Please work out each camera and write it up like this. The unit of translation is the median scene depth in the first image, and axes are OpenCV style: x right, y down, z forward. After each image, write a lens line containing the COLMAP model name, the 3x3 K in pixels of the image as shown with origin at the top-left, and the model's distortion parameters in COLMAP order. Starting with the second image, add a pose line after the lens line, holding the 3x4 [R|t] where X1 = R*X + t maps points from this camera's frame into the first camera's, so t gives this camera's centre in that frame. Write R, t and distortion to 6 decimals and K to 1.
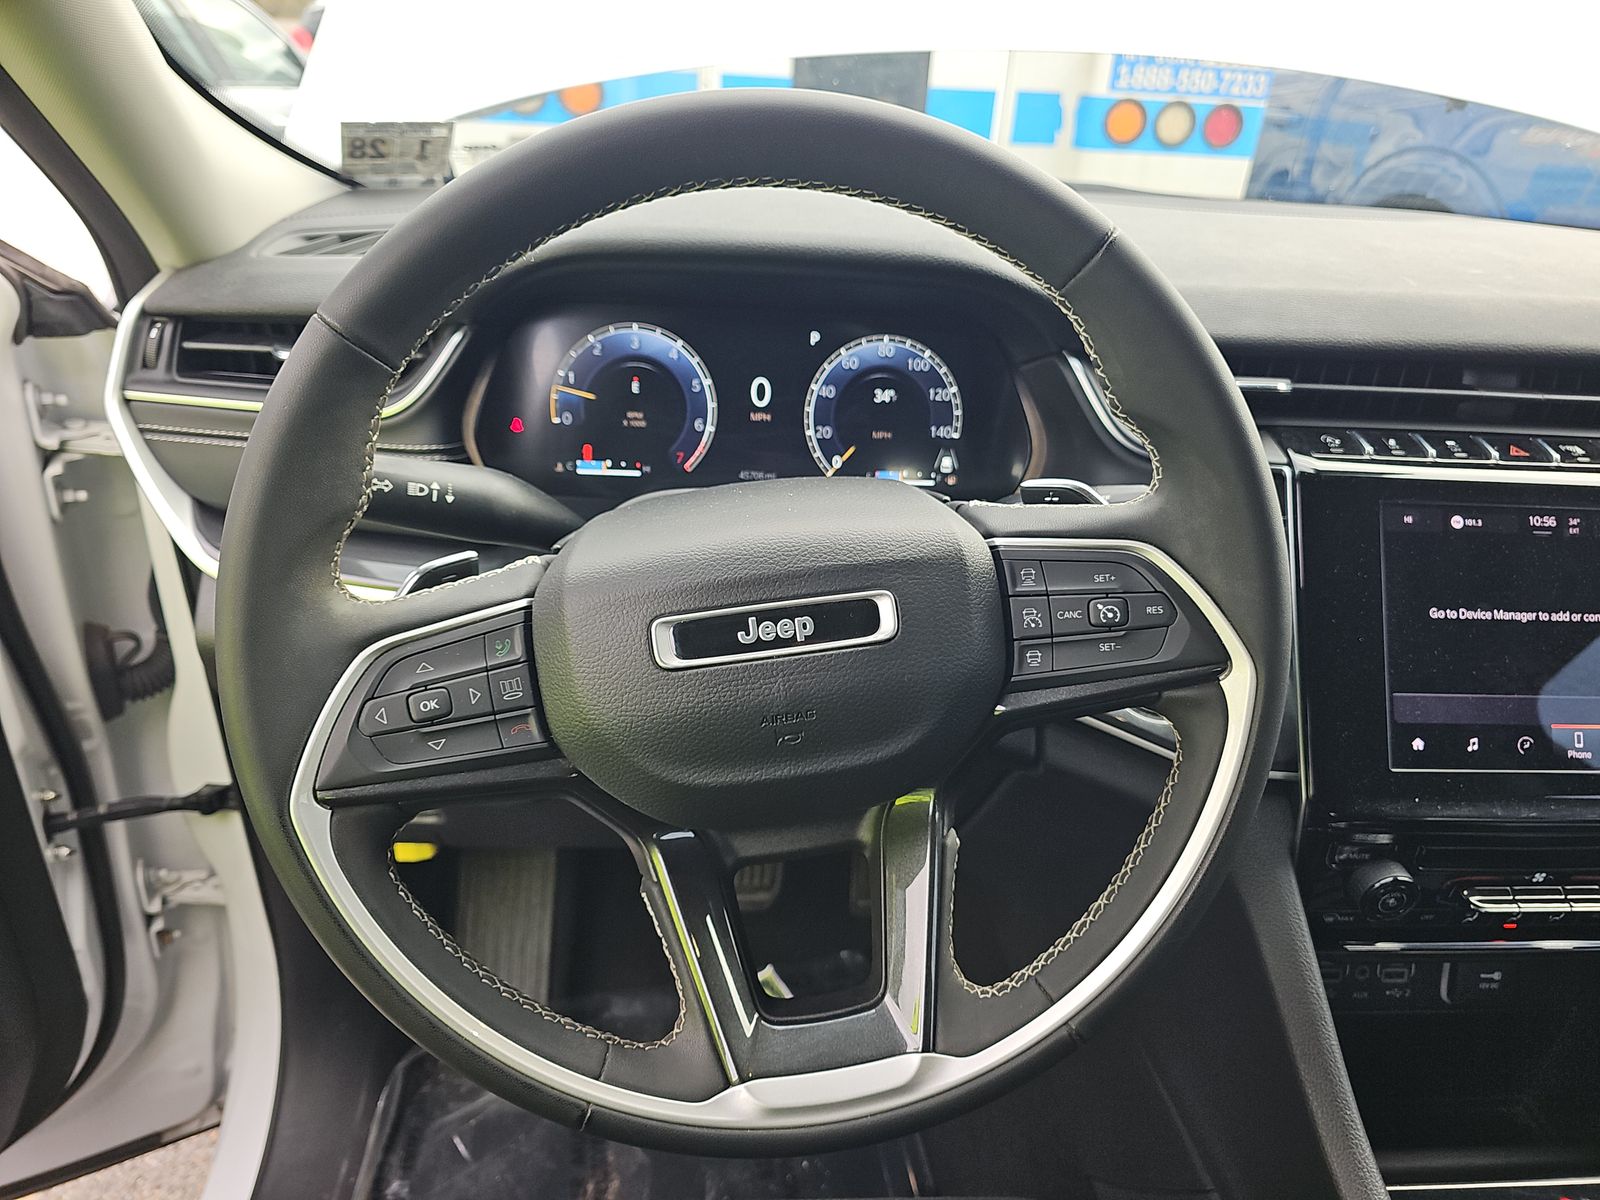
lens RADIAL K [[1074.5, 0, 799.0], [0, 1074.5, 586.9], [0, 0, 1]] dist [0.008774, -0.006330]
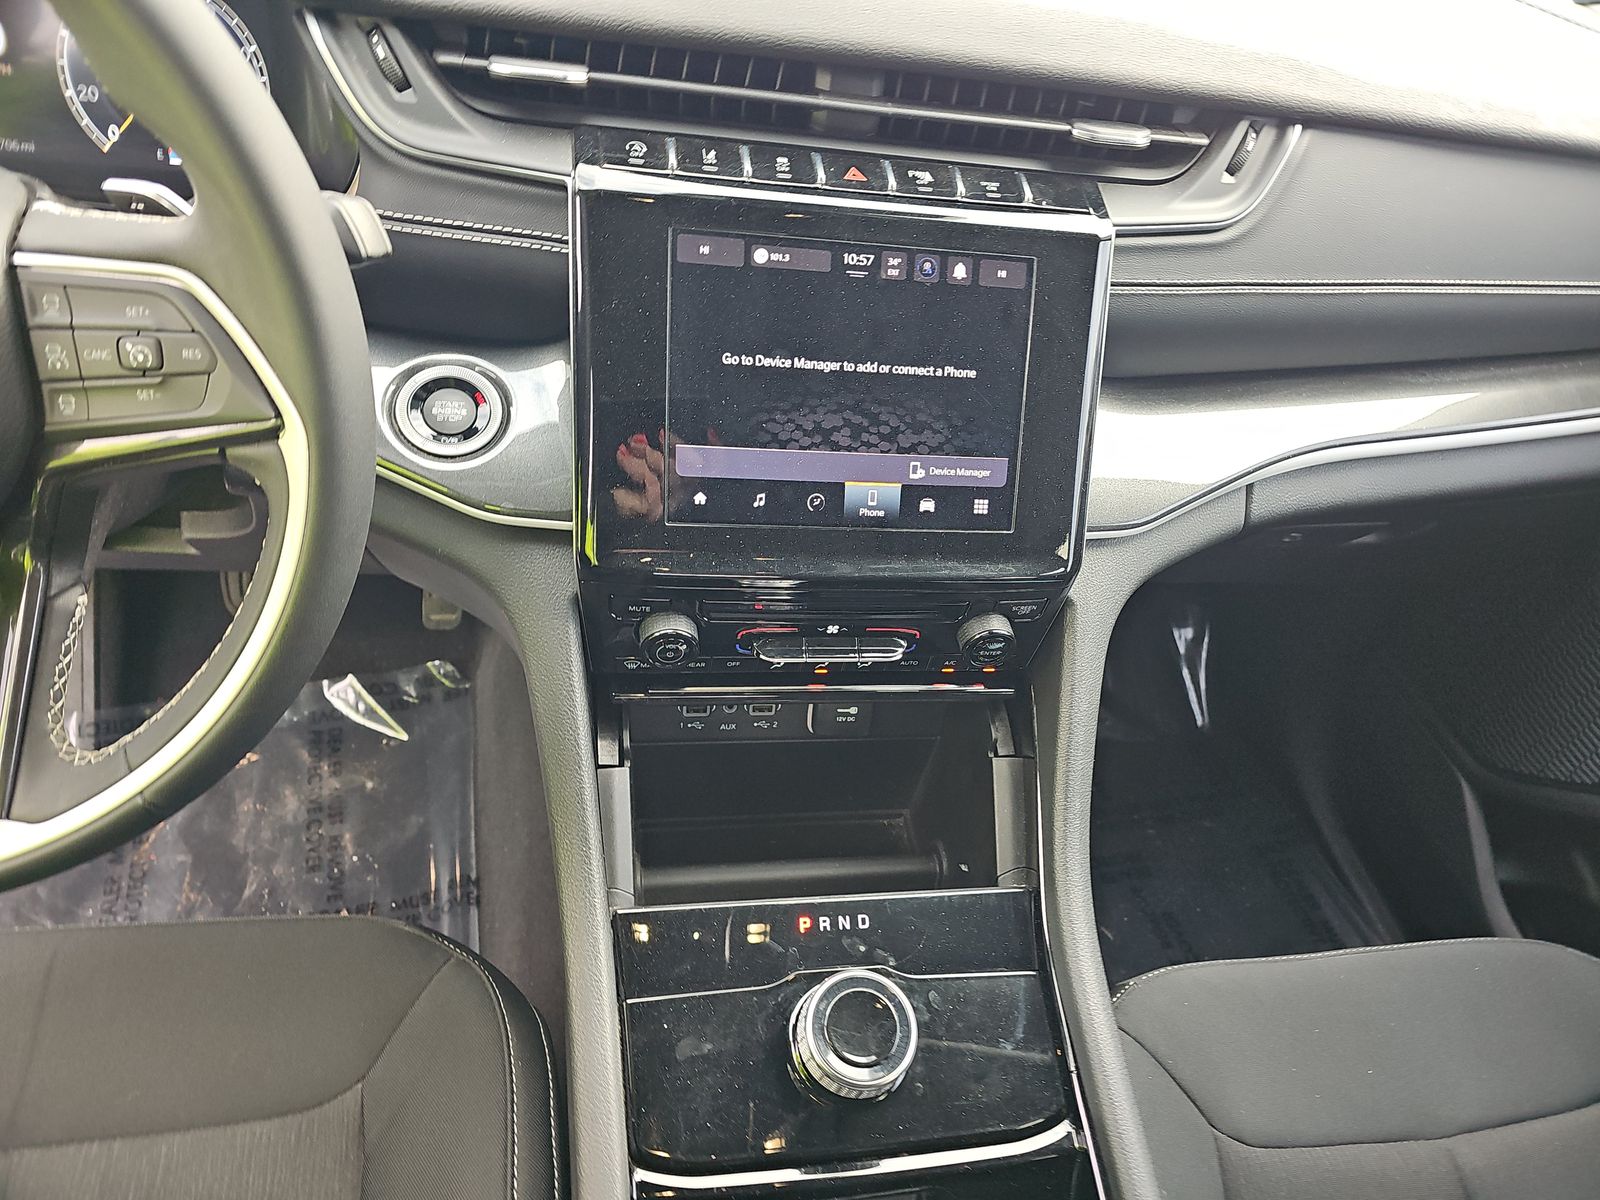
lens RADIAL K [[1074.5, 0, 787.6], [0, 1074.5, 597.4], [0, 0, 1]] dist [0.008774, -0.006330]
pose [[0.992488, 0.015378, 0.121371, 0.494700], [-0.050458, 0.955215, 0.291580, -0.047528], [-0.111451, -0.295513, 0.948815, 0.057042]]
